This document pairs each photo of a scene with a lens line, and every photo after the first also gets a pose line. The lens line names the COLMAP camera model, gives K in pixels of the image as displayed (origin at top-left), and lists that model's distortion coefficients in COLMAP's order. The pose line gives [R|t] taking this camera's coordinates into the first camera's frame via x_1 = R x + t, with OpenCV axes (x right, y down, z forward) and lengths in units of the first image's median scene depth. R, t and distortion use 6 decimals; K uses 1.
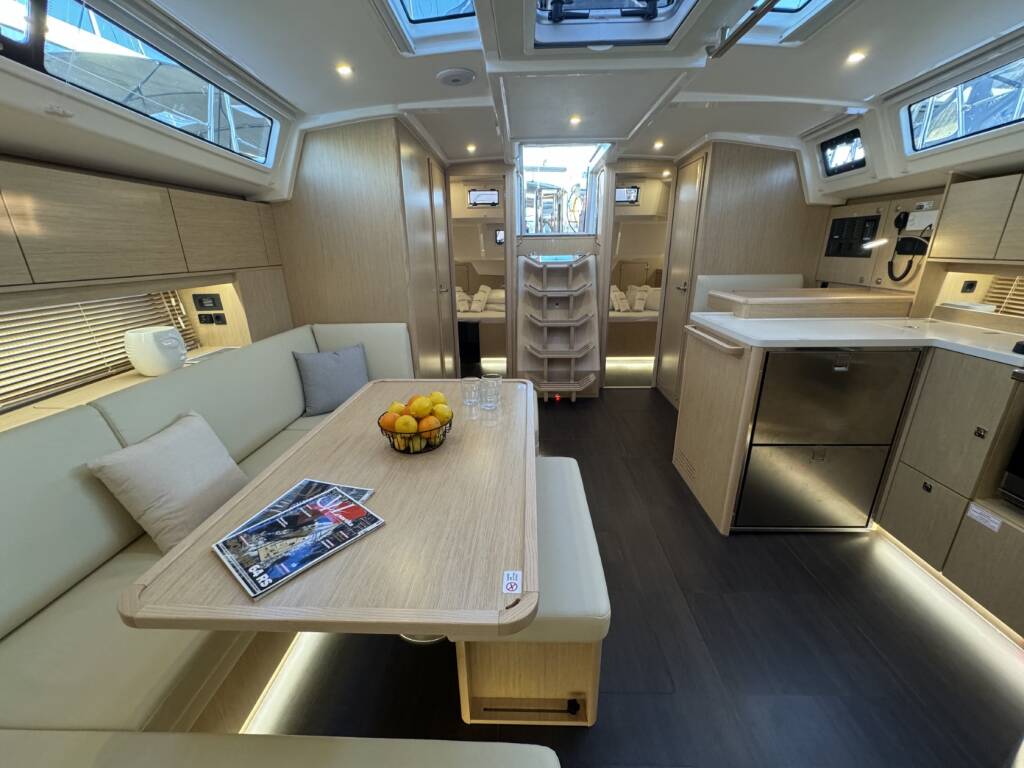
lens RADIAL K [[410.6, 0, 512.3], [0, 410.6, 382.5], [0, 0, 1]] dist [-0.002099, 0.000071]
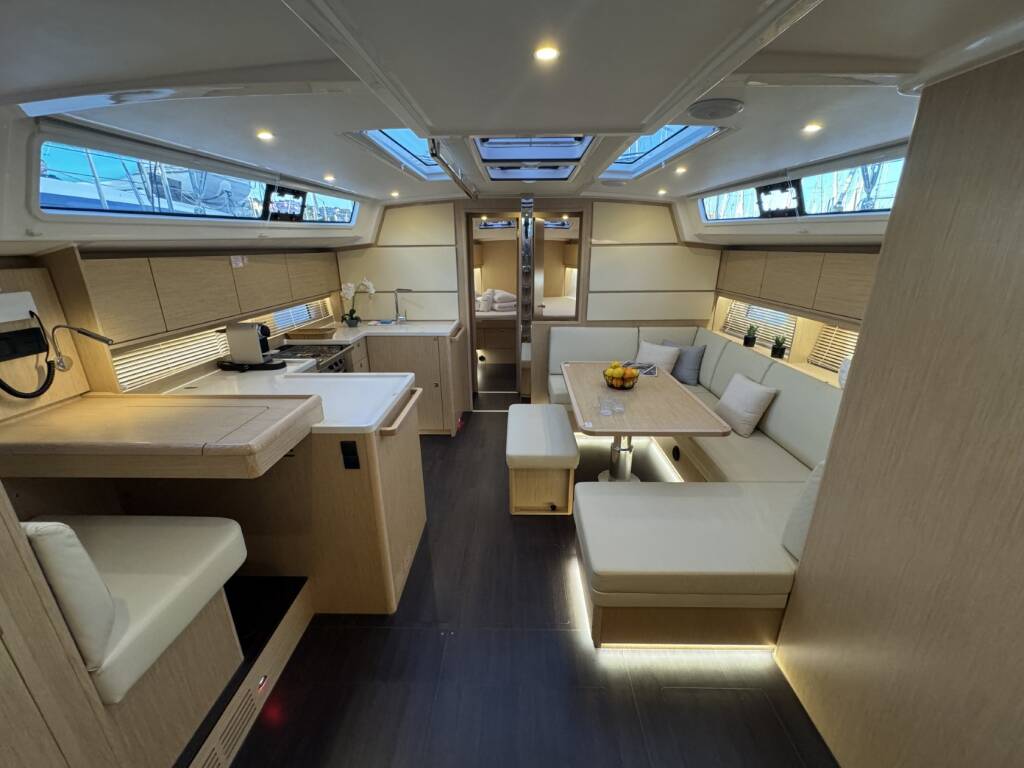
lens RADIAL K [[410.6, 0, 512.3], [0, 410.6, 382.5], [0, 0, 1]] dist [-0.002099, 0.000071]
pose [[-0.999737, 0.021857, -0.006877, 0.185051], [0.013462, 0.803148, 0.595628, -0.594461], [0.018542, 0.595379, -0.803231, 1.414172]]
